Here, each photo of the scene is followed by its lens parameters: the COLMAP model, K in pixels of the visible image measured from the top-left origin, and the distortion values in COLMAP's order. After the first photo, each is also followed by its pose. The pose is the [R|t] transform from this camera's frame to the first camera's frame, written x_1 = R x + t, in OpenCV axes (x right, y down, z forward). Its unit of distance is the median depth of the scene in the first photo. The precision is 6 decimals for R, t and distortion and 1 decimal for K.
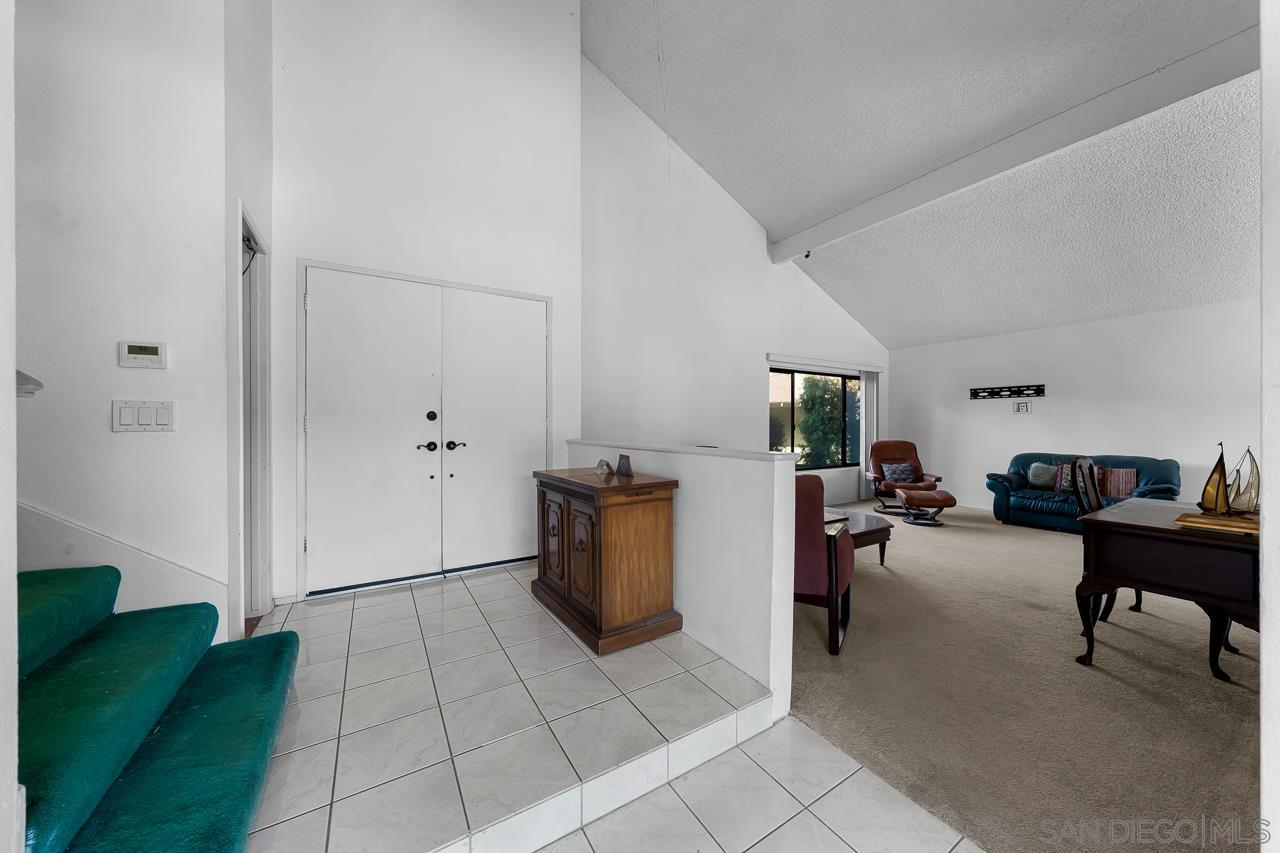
lens RADIAL K [[442.2, 0, 640.0], [0, 442.2, 426.5], [0, 0, 1]] dist [-0.001376, -0.000026]
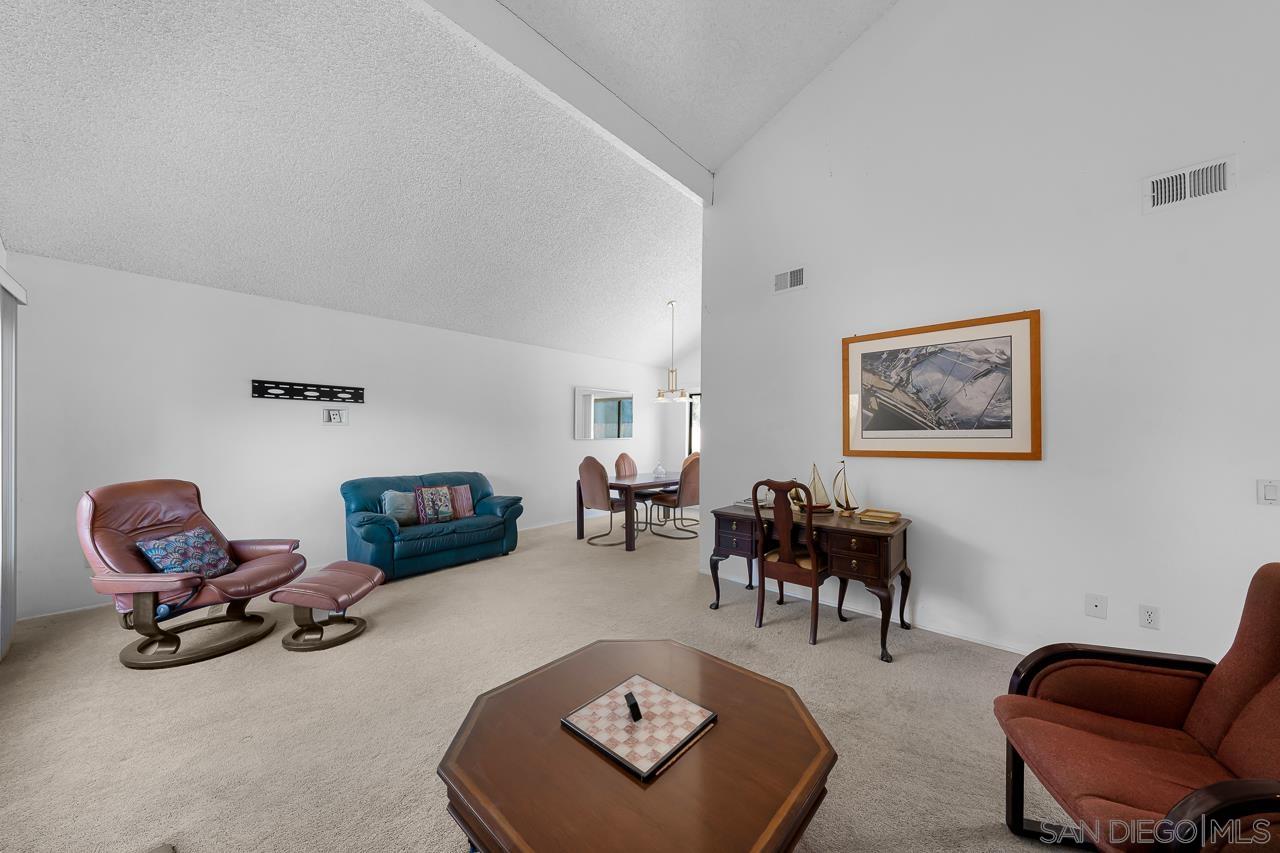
lens RADIAL K [[441.8, 0, 644.4], [0, 441.8, 438.2], [0, 0, 1]] dist [0.001907, -0.000004]
pose [[-0.277260, -0.001881, 0.960793, 0.042716], [0.000784, 0.999997, 0.002184, -0.009057], [-0.960795, 0.001359, -0.277257, 0.726723]]
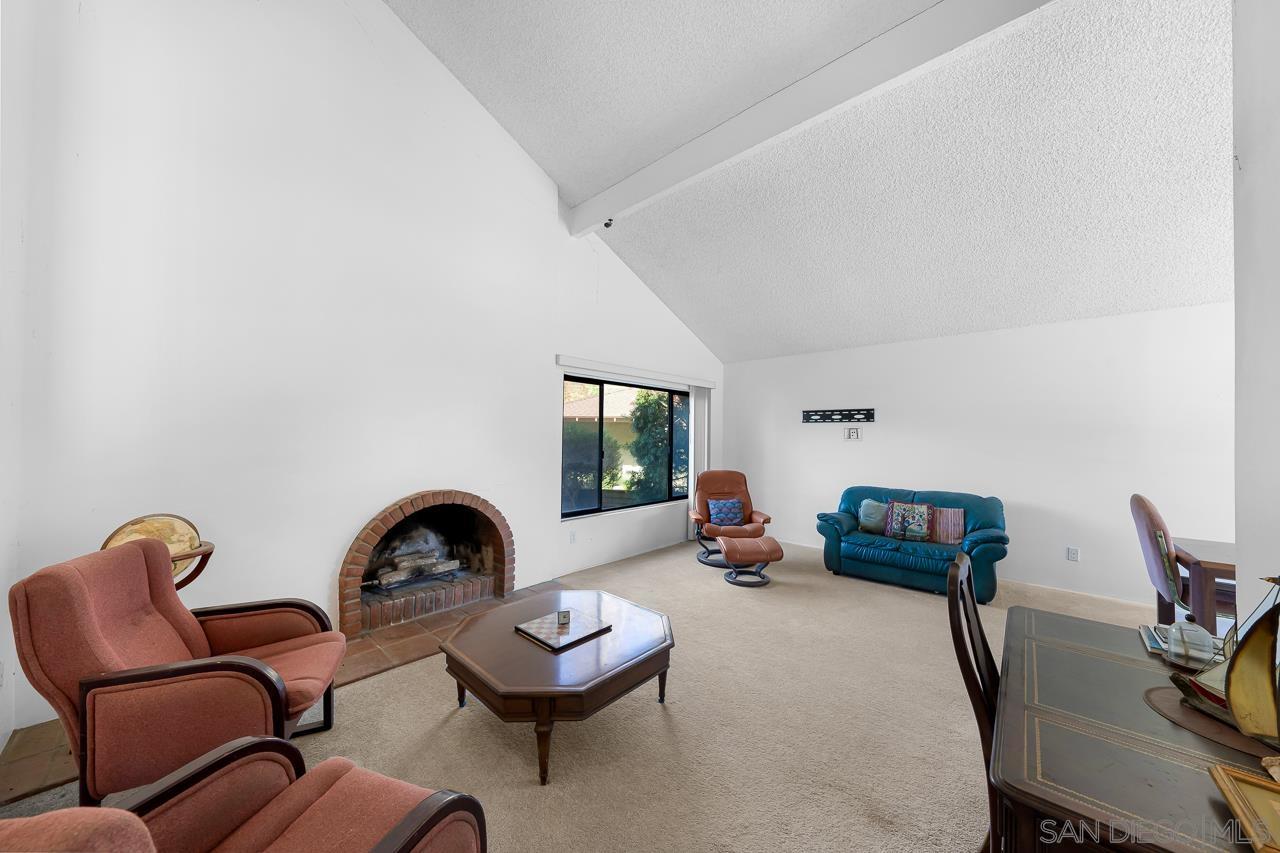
lens RADIAL K [[434.0, 0, 638.0], [0, 434.0, 429.0], [0, 0, 1]] dist [-0.000652, -0.000040]
pose [[0.965953, 0.016203, 0.258208, 0.227056], [-0.011463, 0.999737, -0.019852, -0.030586], [-0.258462, 0.016216, 0.965885, 0.273924]]
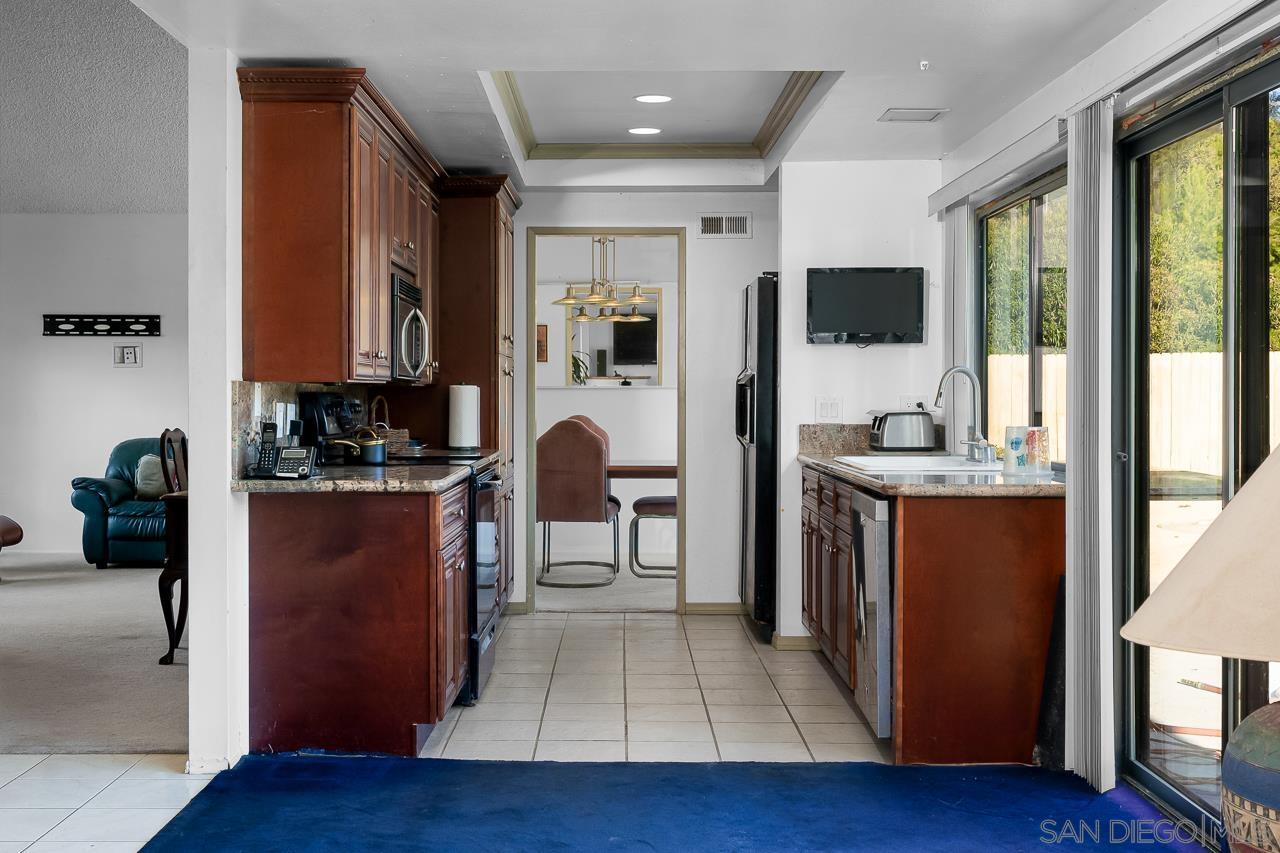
lens RADIAL K [[1496.2, 0, 639.6], [0, 1496.2, 404.0], [0, 0, 1]] dist [0.029323, 0.024614]
pose [[0.519270, -0.007632, 0.854576, -0.379692], [-0.000196, 0.999959, 0.009050, -0.000275], [-0.854610, -0.004867, 0.519247, -0.488593]]
